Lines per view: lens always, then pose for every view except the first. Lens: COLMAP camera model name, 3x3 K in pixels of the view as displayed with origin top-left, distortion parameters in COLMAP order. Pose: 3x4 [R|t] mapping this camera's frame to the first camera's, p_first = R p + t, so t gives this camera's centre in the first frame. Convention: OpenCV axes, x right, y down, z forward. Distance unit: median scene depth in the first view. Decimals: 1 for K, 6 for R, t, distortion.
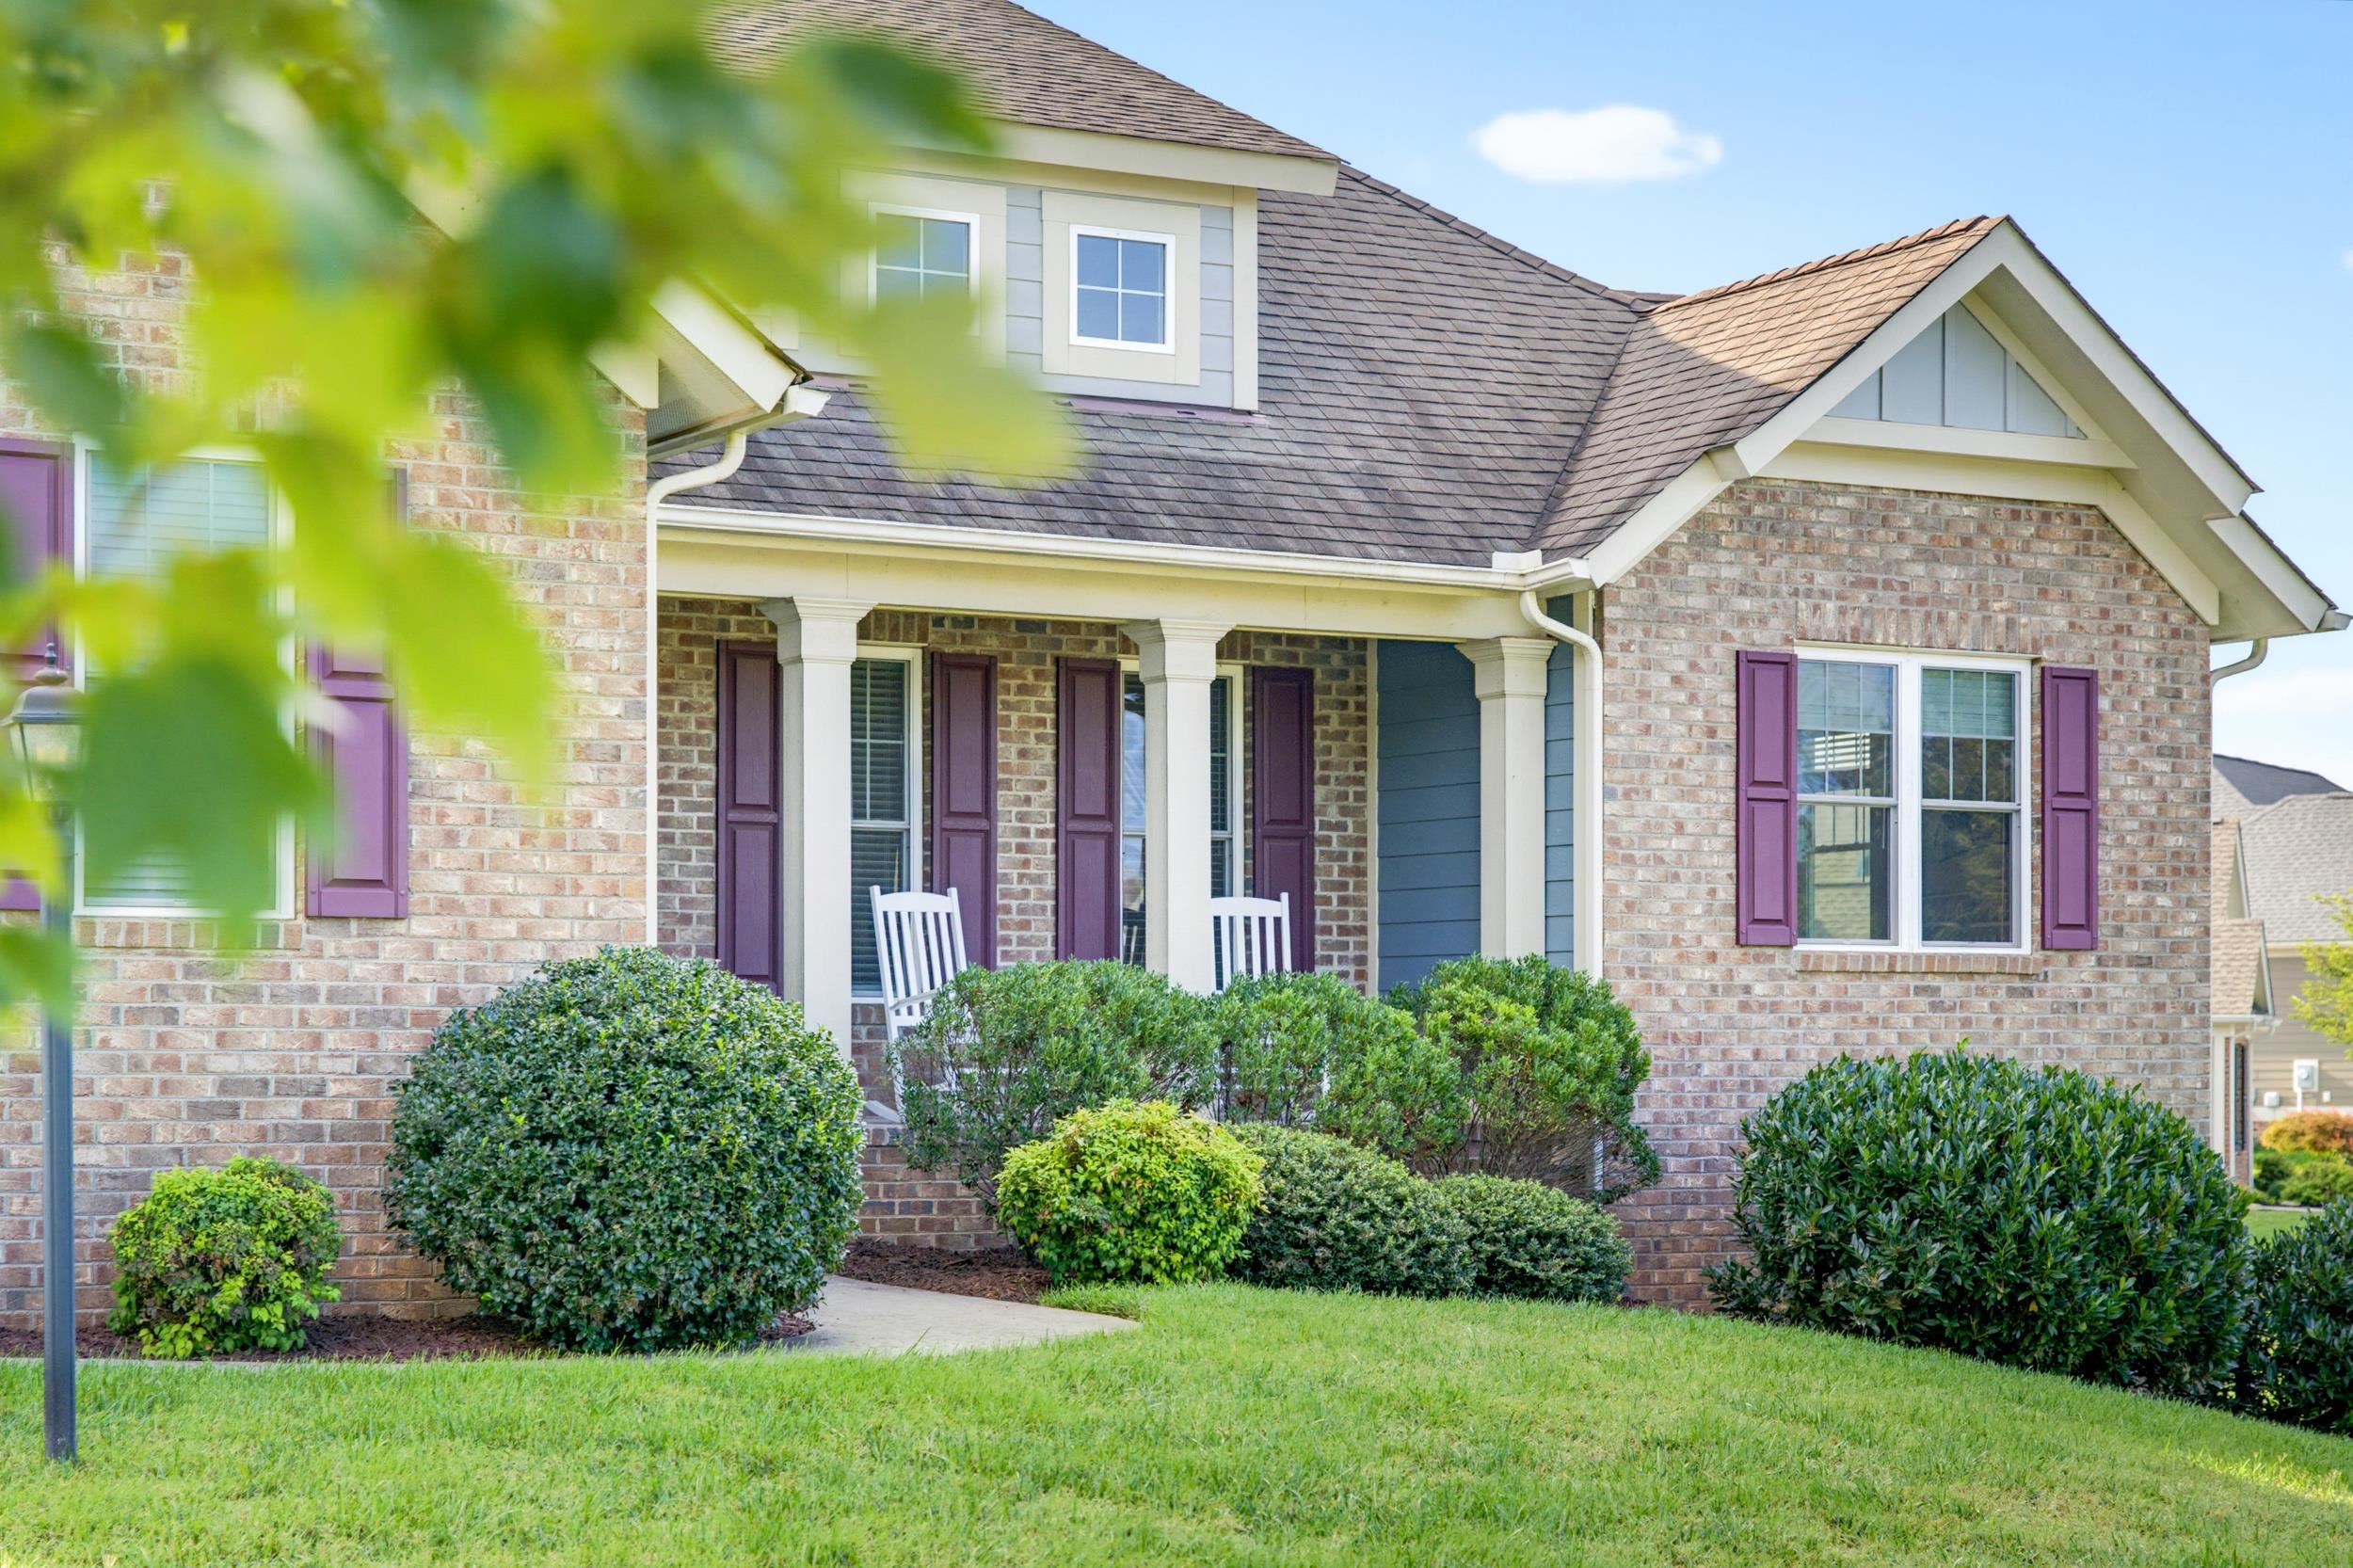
lens RADIAL K [[4414.5, 0, 1173.2], [0, 4414.5, 1047.9], [0, 0, 1]] dist [0.080845, 0.147892]
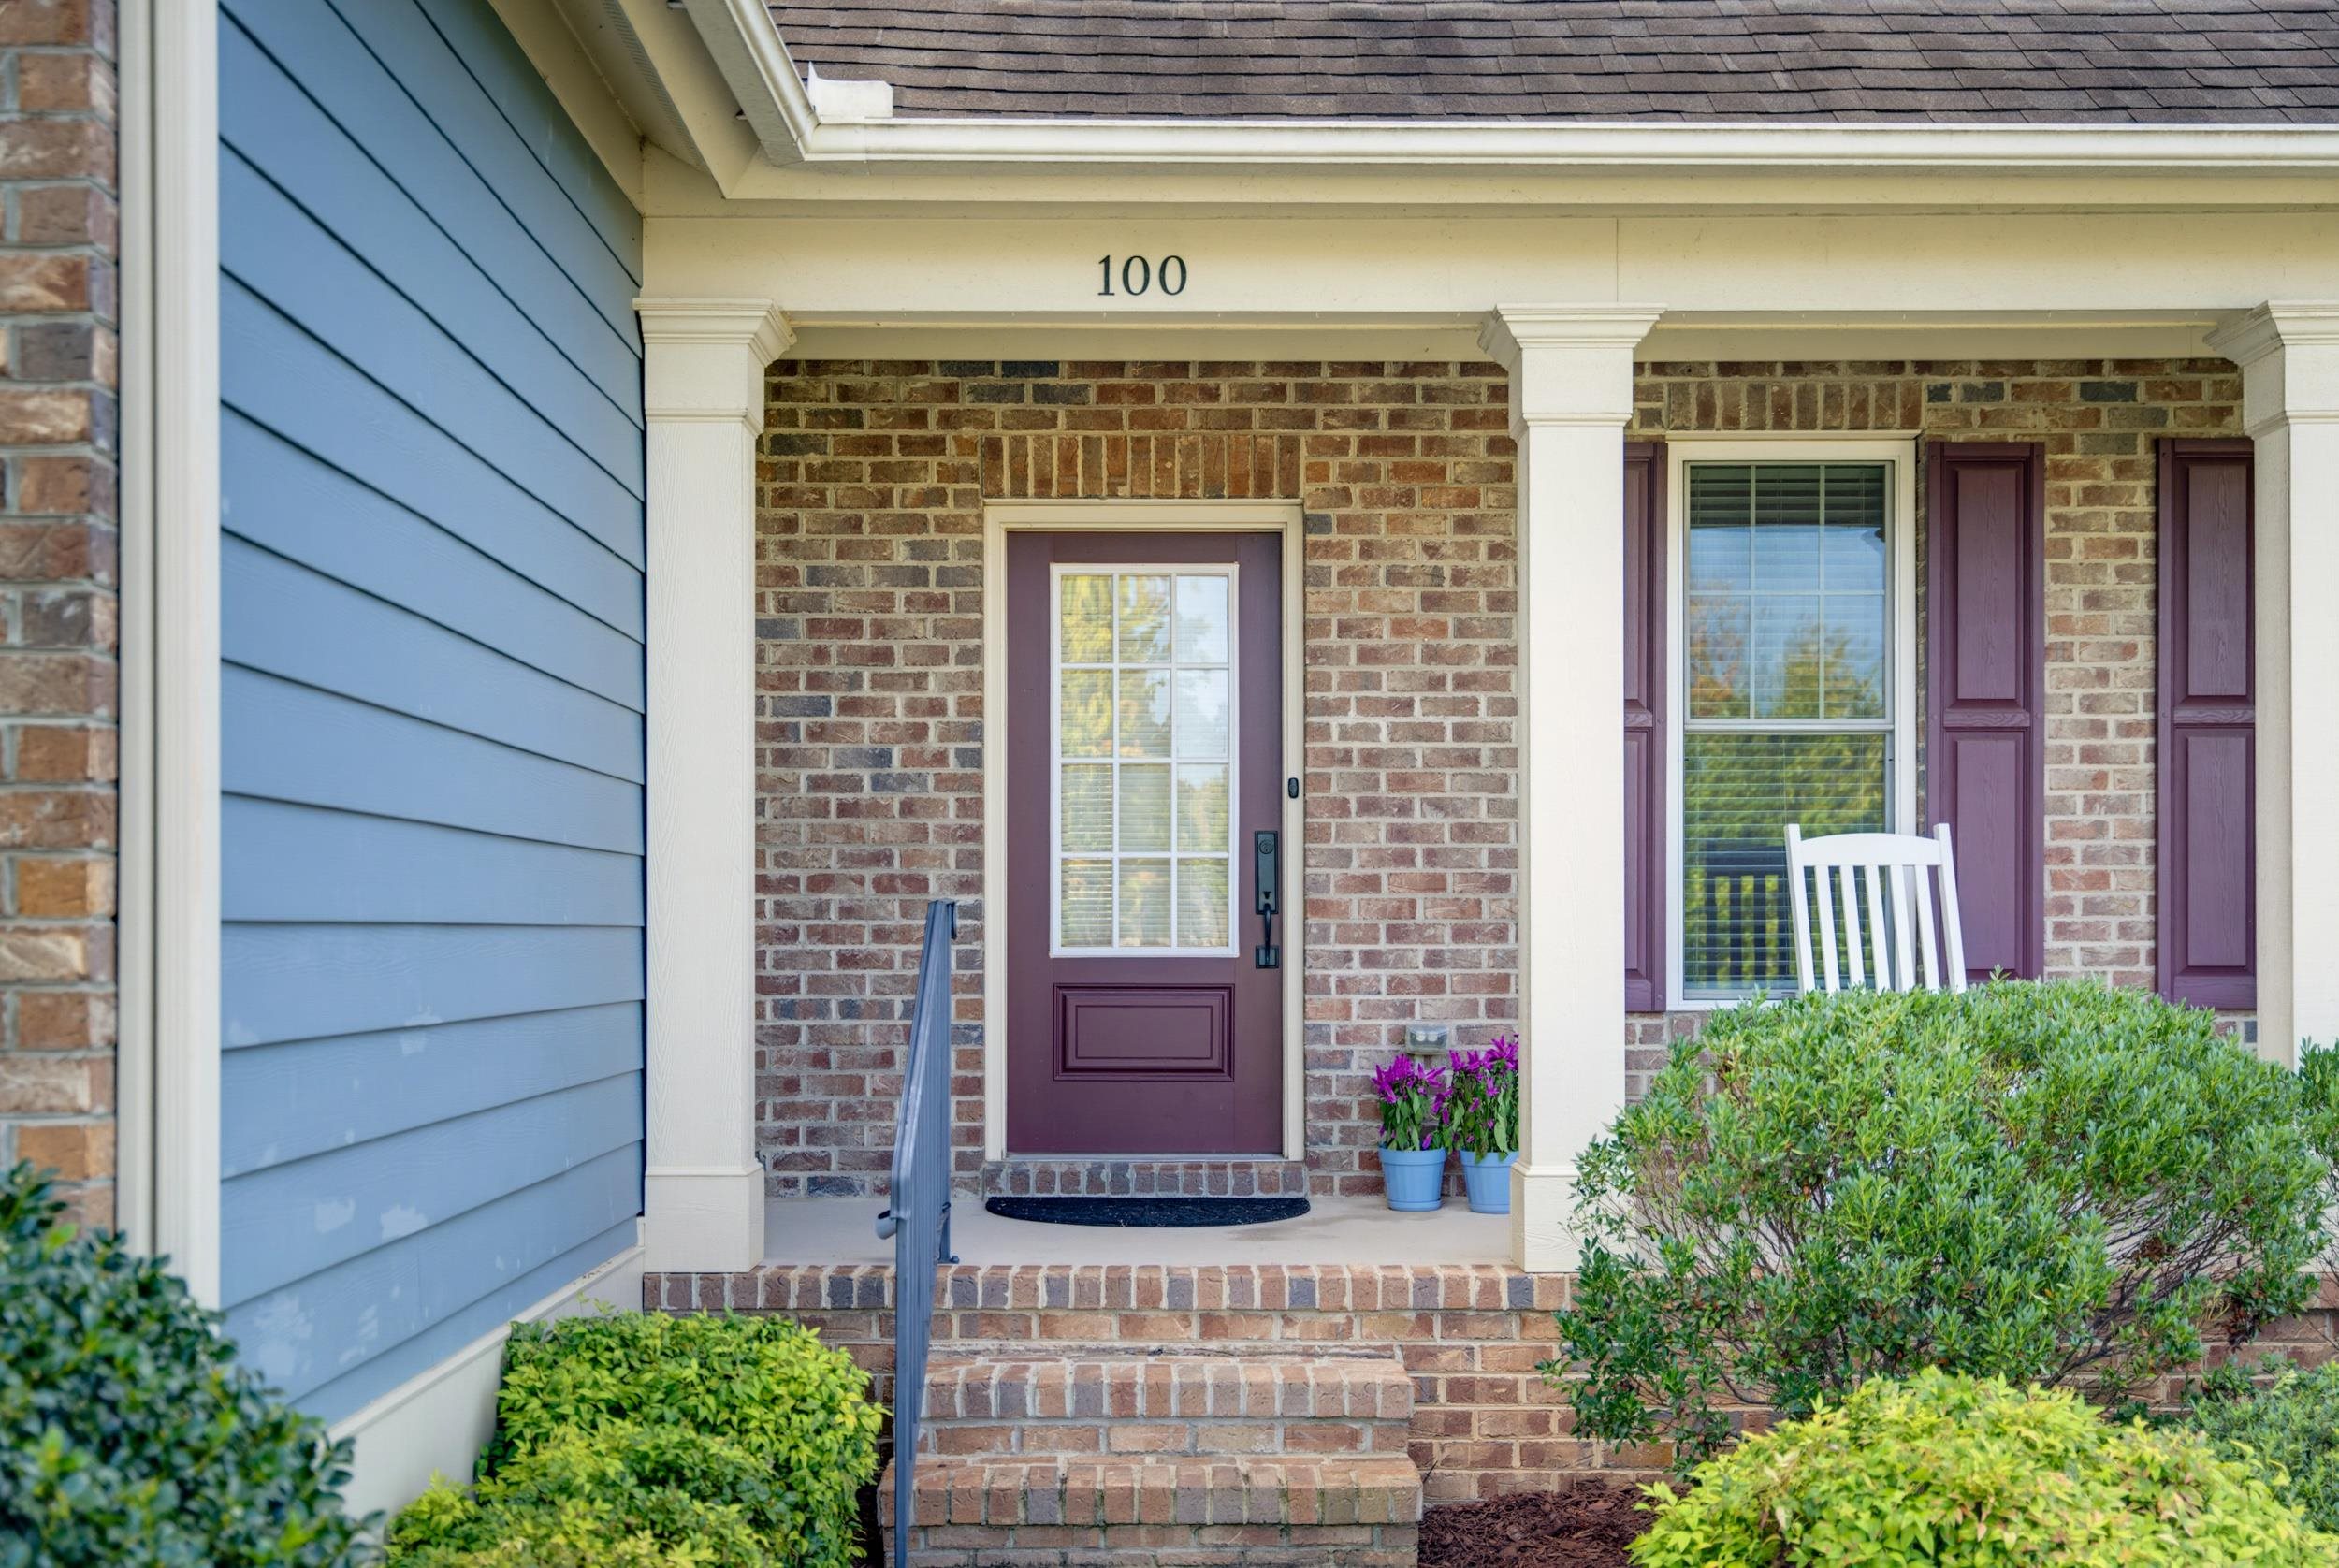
lens RADIAL K [[2686.6, 0, 1168.8], [0, 2686.6, 928.4], [0, 0, 1]] dist [0.026439, 0.016896]
pose [[0.873261, -0.001623, -0.487251, 0.036100], [0.005539, 0.999963, 0.006596, -0.024394], [0.487222, -0.008459, 0.873237, 0.612196]]
